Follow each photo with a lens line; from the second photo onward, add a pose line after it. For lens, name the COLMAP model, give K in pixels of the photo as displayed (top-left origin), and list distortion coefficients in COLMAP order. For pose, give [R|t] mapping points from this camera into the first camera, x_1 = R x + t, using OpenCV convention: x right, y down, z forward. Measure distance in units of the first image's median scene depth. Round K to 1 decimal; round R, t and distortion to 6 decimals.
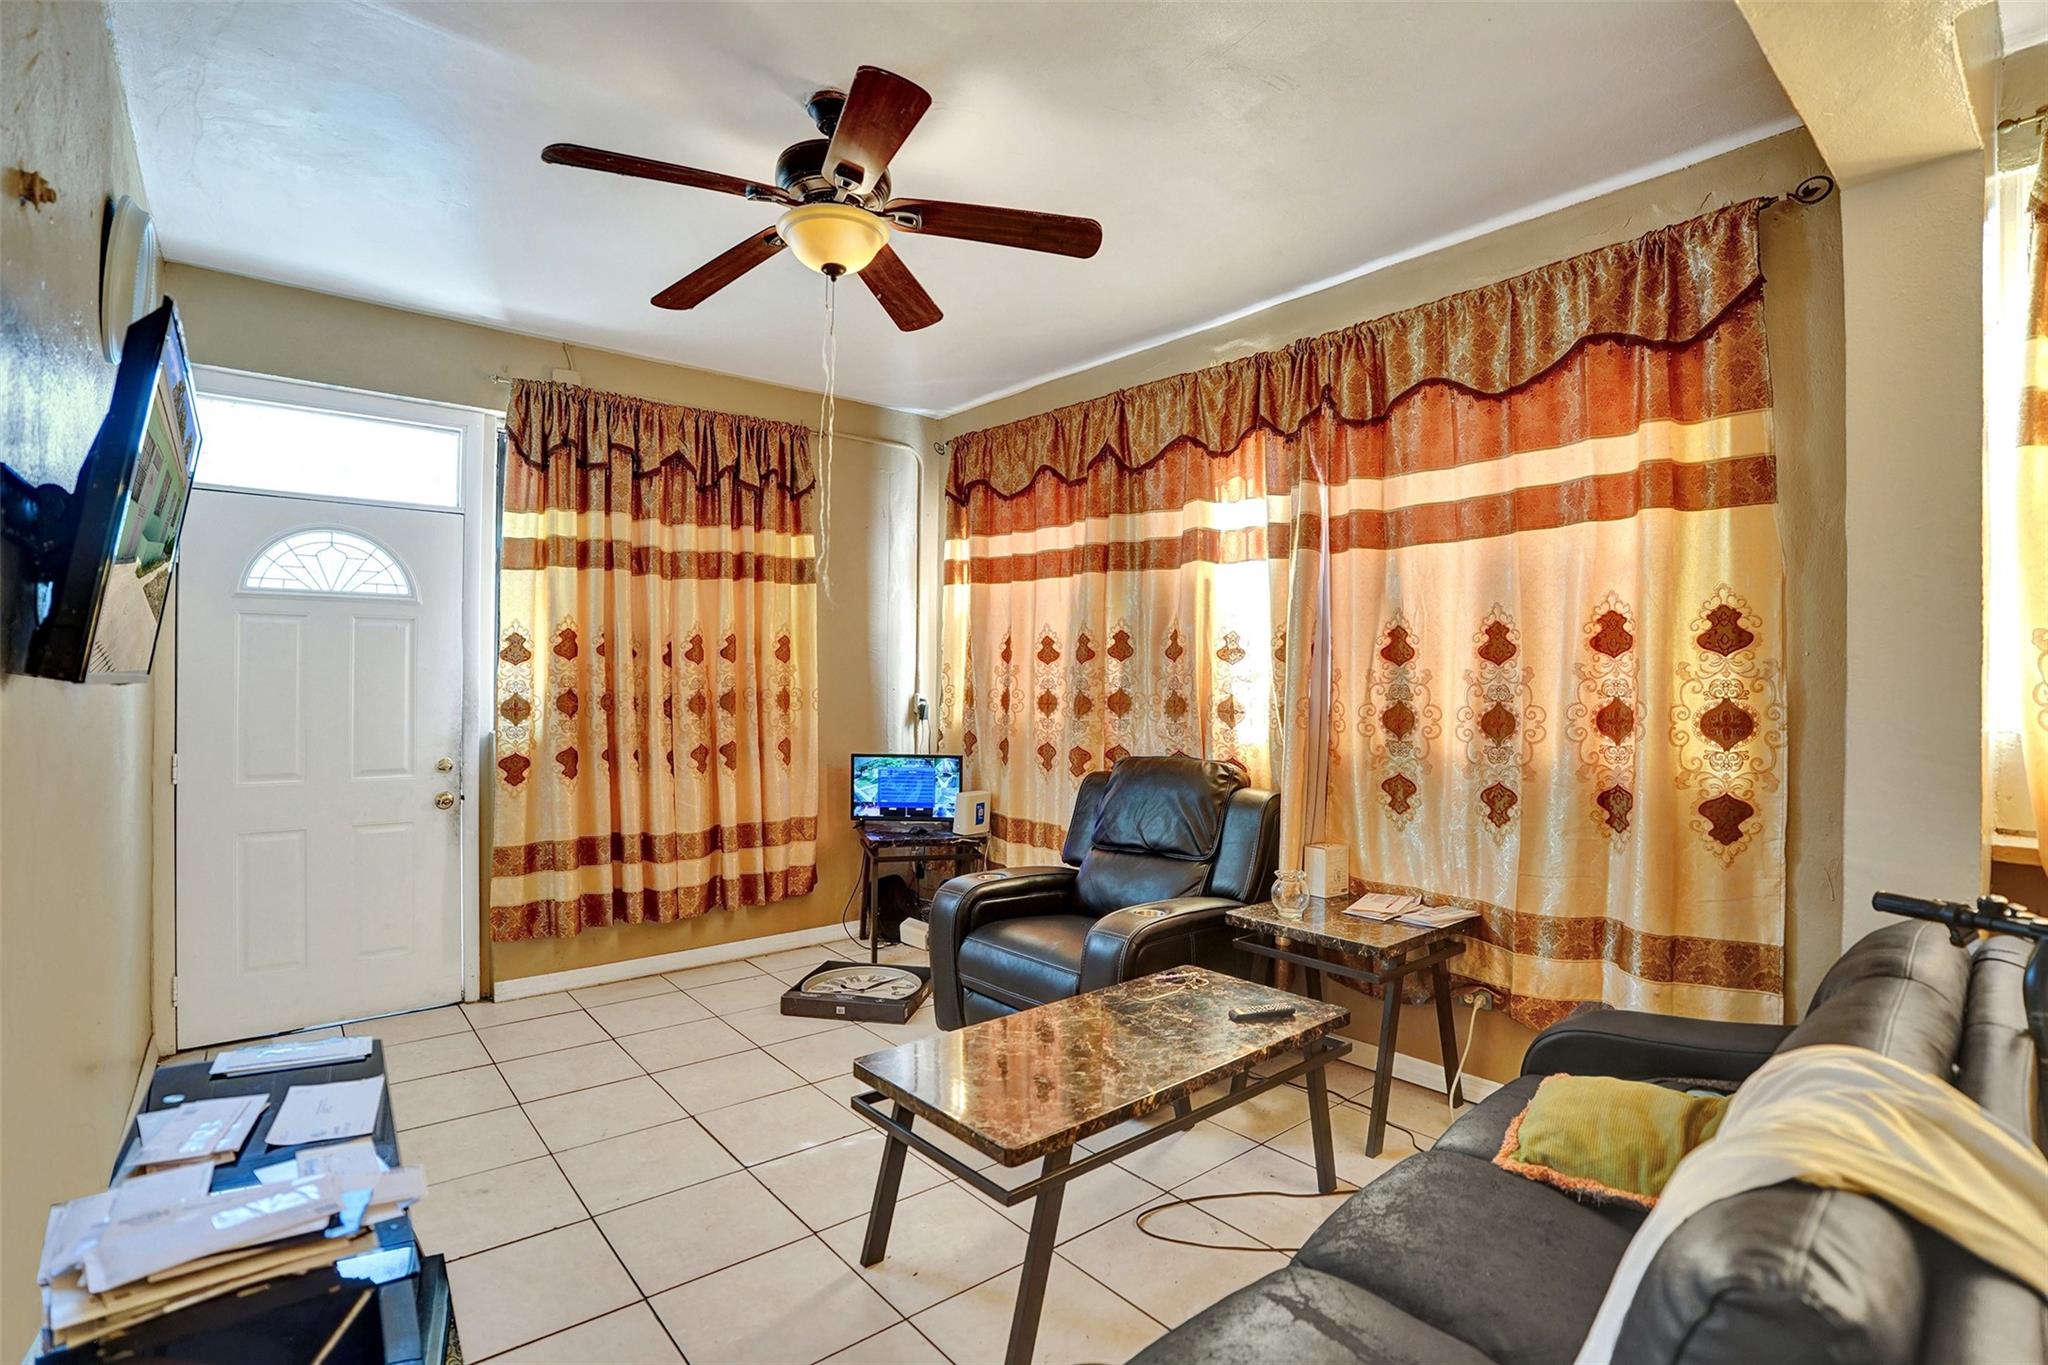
lens RADIAL K [[946.6, 0, 1024.0], [0, 946.6, 682.5], [0, 0, 1]] dist [-0.054800, 0.000567]
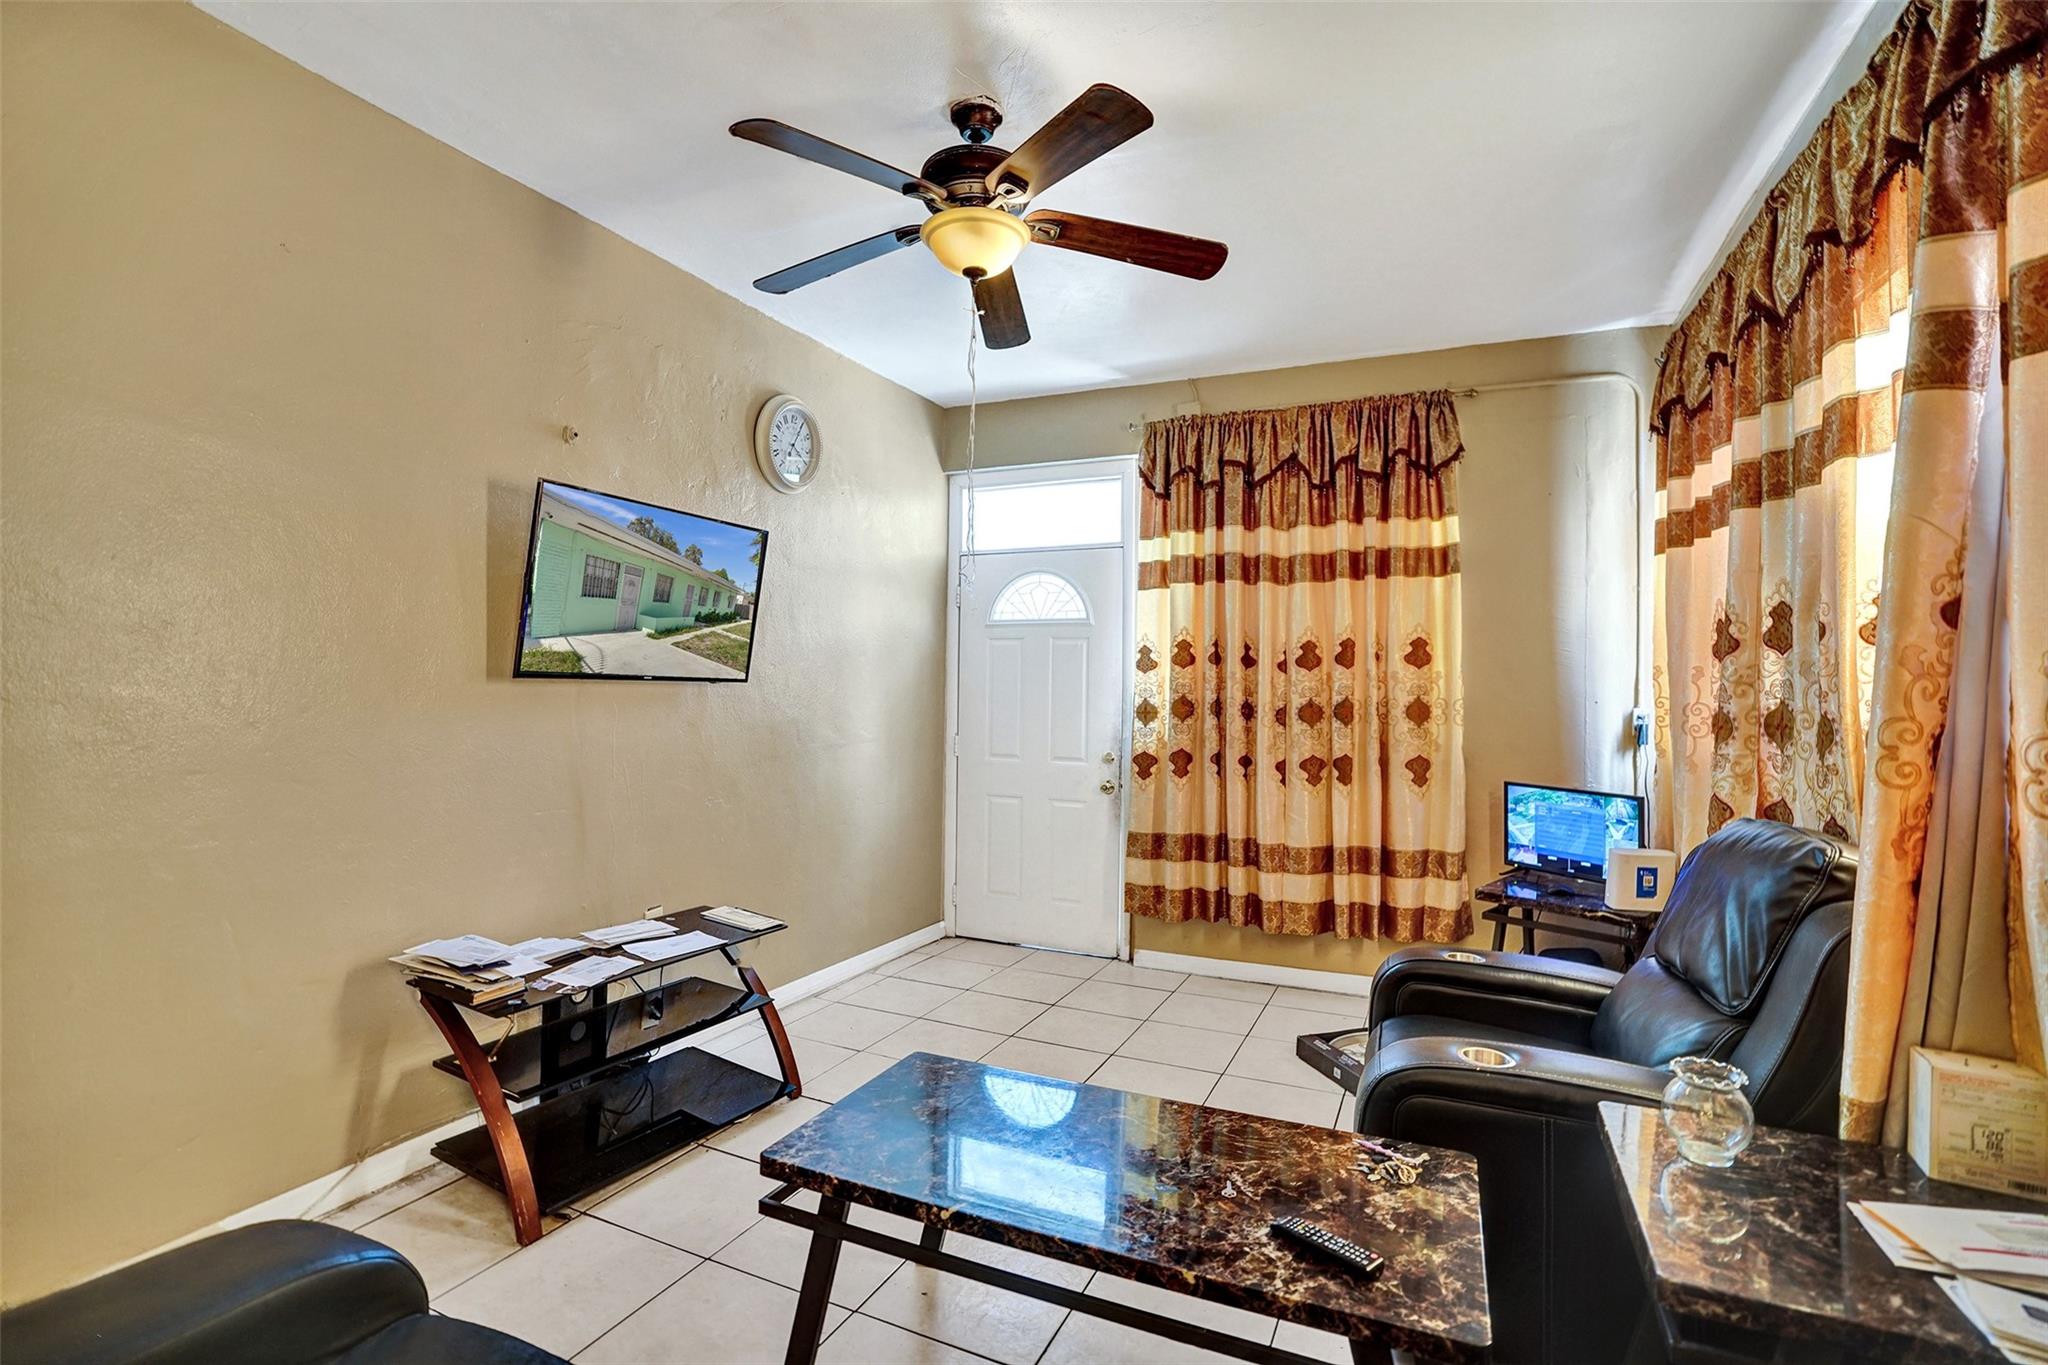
lens RADIAL K [[946.6, 0, 1024.0], [0, 946.6, 682.5], [0, 0, 1]] dist [-0.054800, 0.000567]
pose [[0.443691, -0.004753, -0.896167, 0.395984], [-0.011602, 0.999872, -0.011048, 0.006239], [0.896105, 0.015299, 0.443579, 0.328741]]
